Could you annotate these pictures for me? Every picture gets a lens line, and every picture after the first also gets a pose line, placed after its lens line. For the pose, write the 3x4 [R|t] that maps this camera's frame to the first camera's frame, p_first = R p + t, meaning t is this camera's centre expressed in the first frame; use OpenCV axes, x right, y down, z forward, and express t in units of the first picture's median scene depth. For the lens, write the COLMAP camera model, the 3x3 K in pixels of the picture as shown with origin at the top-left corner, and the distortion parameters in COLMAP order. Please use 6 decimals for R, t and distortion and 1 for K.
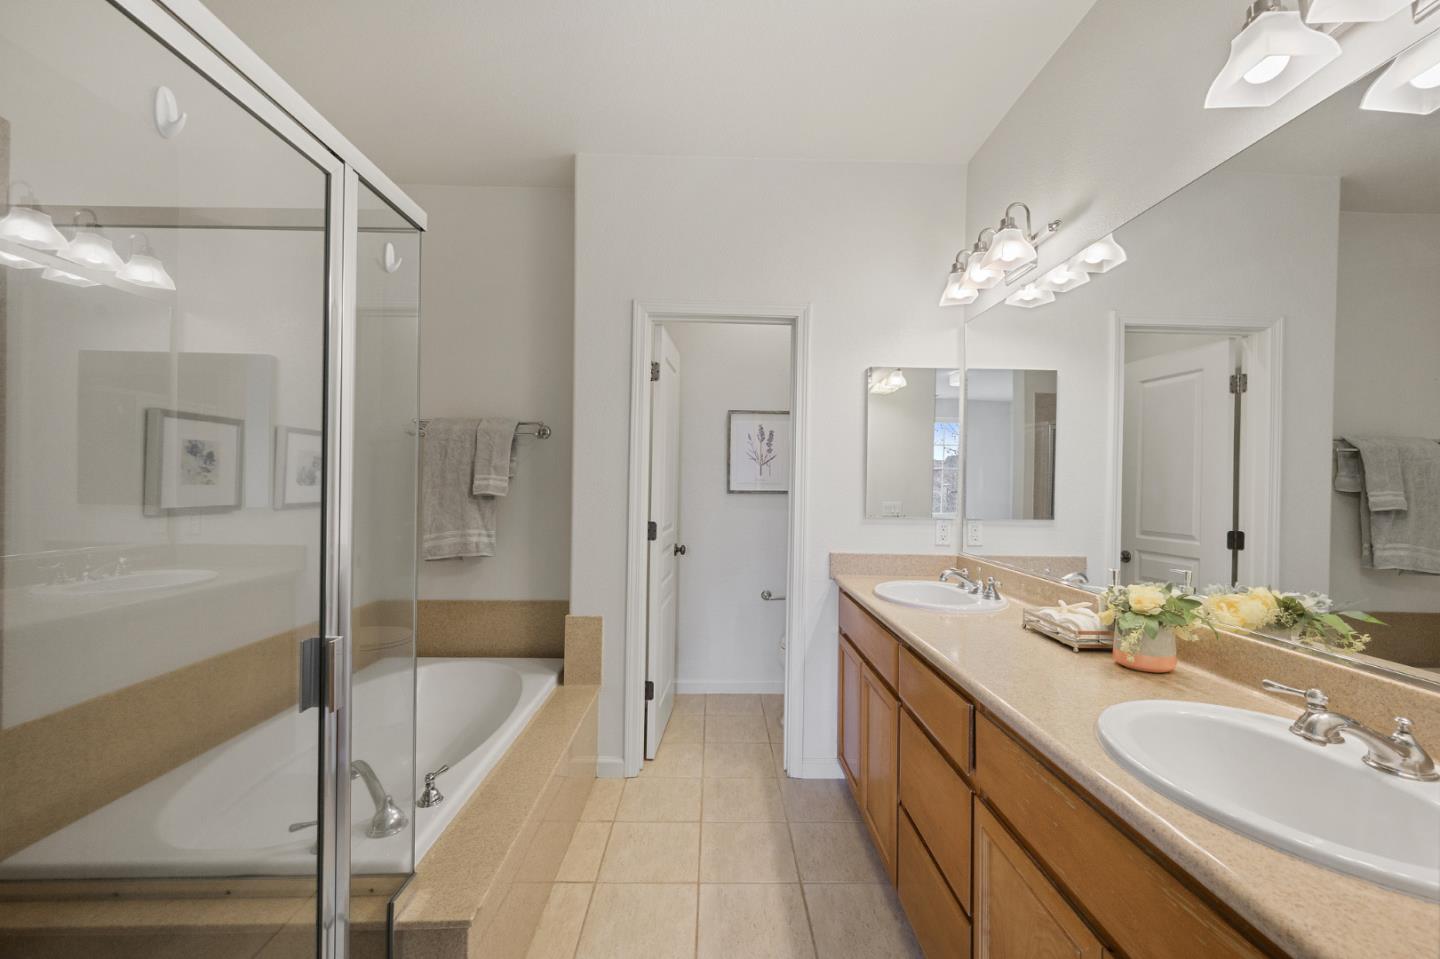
lens RADIAL K [[576.4, 0, 720.2], [0, 576.4, 479.5], [0, 0, 1]] dist [0.001376, 0.001155]
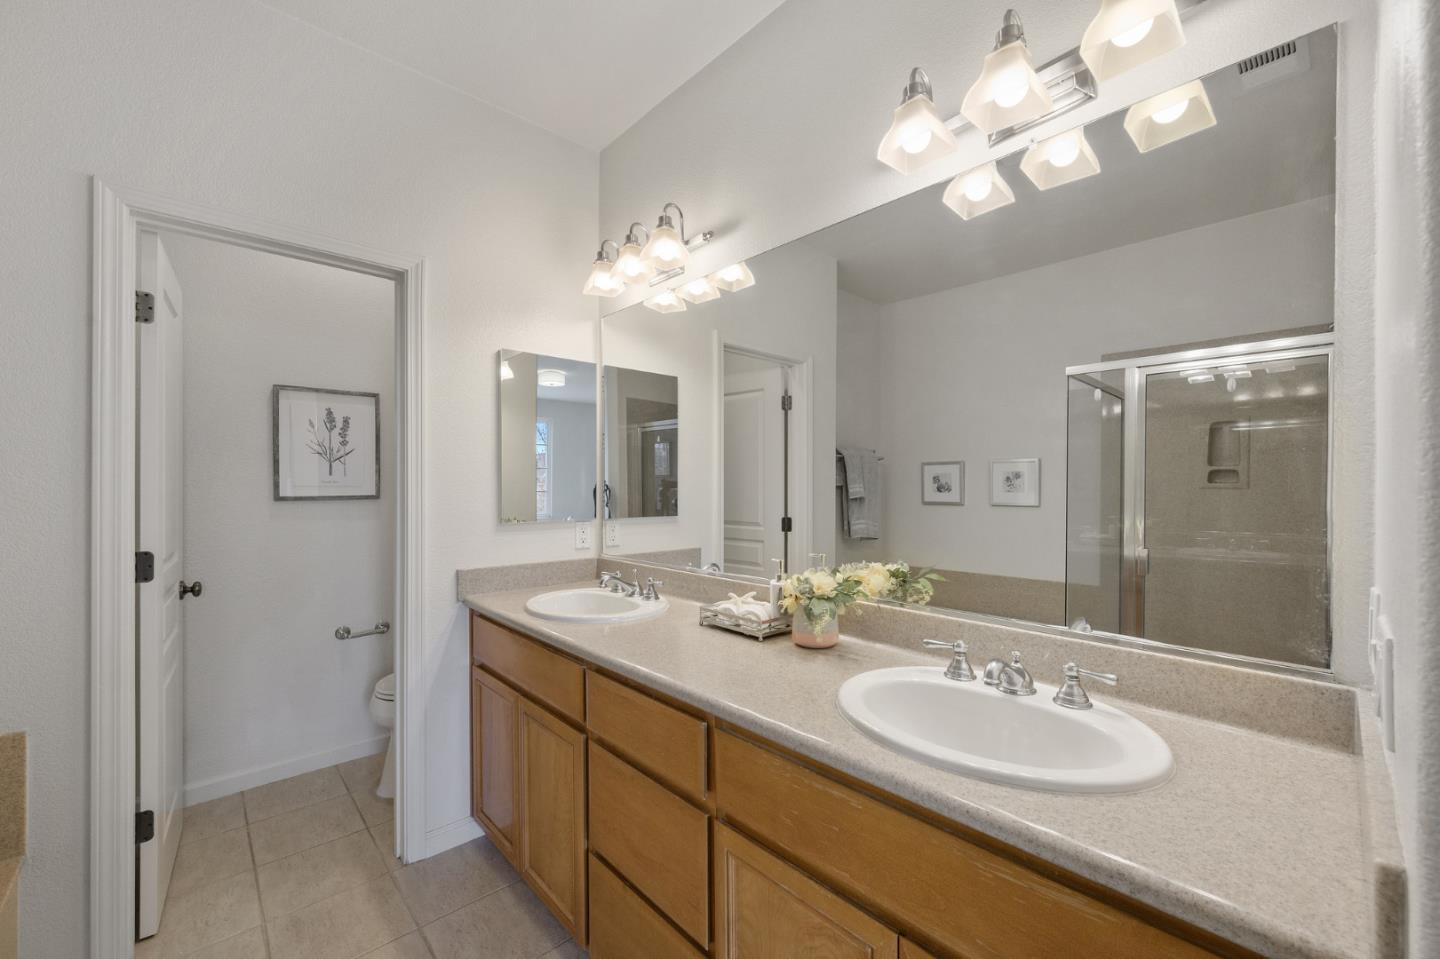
lens RADIAL K [[576.4, 0, 721.3], [0, 576.4, 485.9], [0, 0, 1]] dist [0.001376, 0.001155]
pose [[0.744931, -0.016197, 0.666944, -0.079181], [0.007998, 0.999850, 0.015348, -0.001656], [-0.667093, -0.006099, 0.744949, 0.149660]]
